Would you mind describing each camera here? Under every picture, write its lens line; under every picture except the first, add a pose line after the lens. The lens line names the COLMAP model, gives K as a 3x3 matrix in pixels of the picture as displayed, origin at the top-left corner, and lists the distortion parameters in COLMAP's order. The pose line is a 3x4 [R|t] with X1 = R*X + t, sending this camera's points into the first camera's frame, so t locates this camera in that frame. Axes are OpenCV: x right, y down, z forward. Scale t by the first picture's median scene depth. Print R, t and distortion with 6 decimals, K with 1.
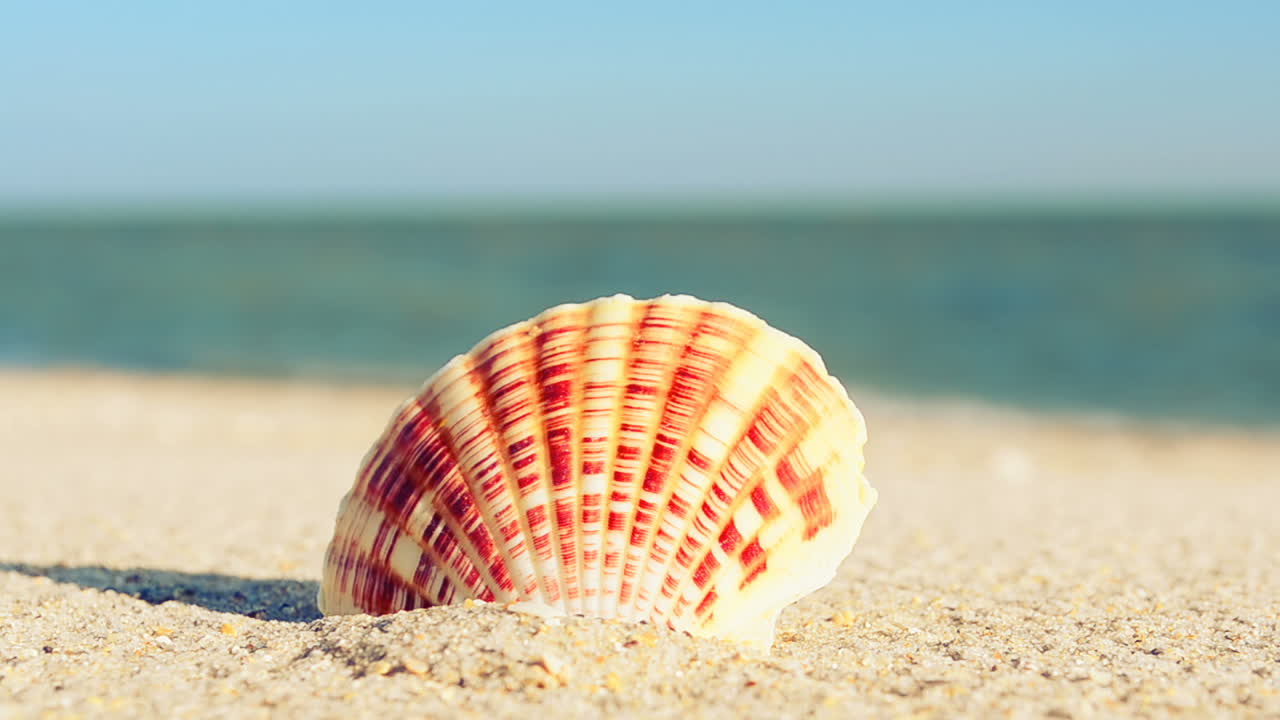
lens RADIAL K [[2471.4, 0, 640.0], [0, 2471.4, 360.0], [0, 0, 1]] dist [0.012180, 0.004003]
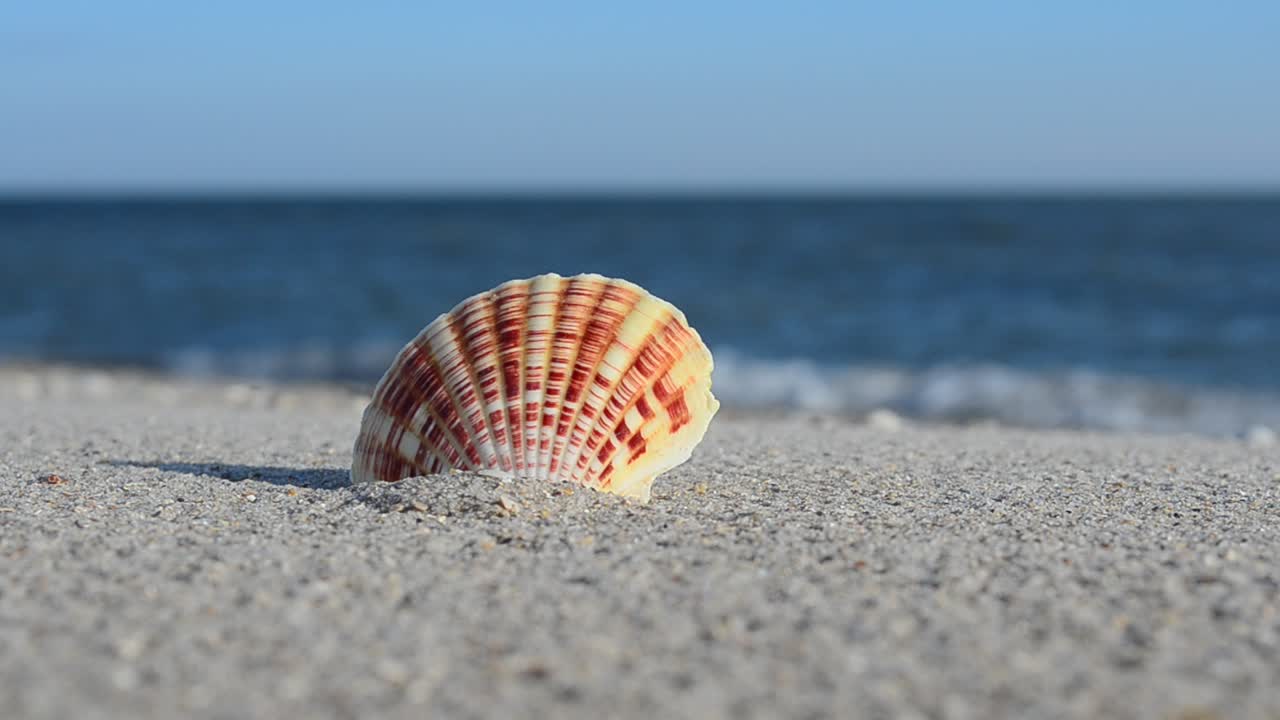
lens RADIAL K [[2471.4, 0, 640.0], [0, 2471.4, 360.0], [0, 0, 1]] dist [0.012180, 0.004003]
pose [[0.999744, 0.002235, 0.022532, 0.012590], [-0.002349, 0.999984, 0.005048, 0.019493], [-0.022521, -0.005100, 0.999733, -0.524092]]
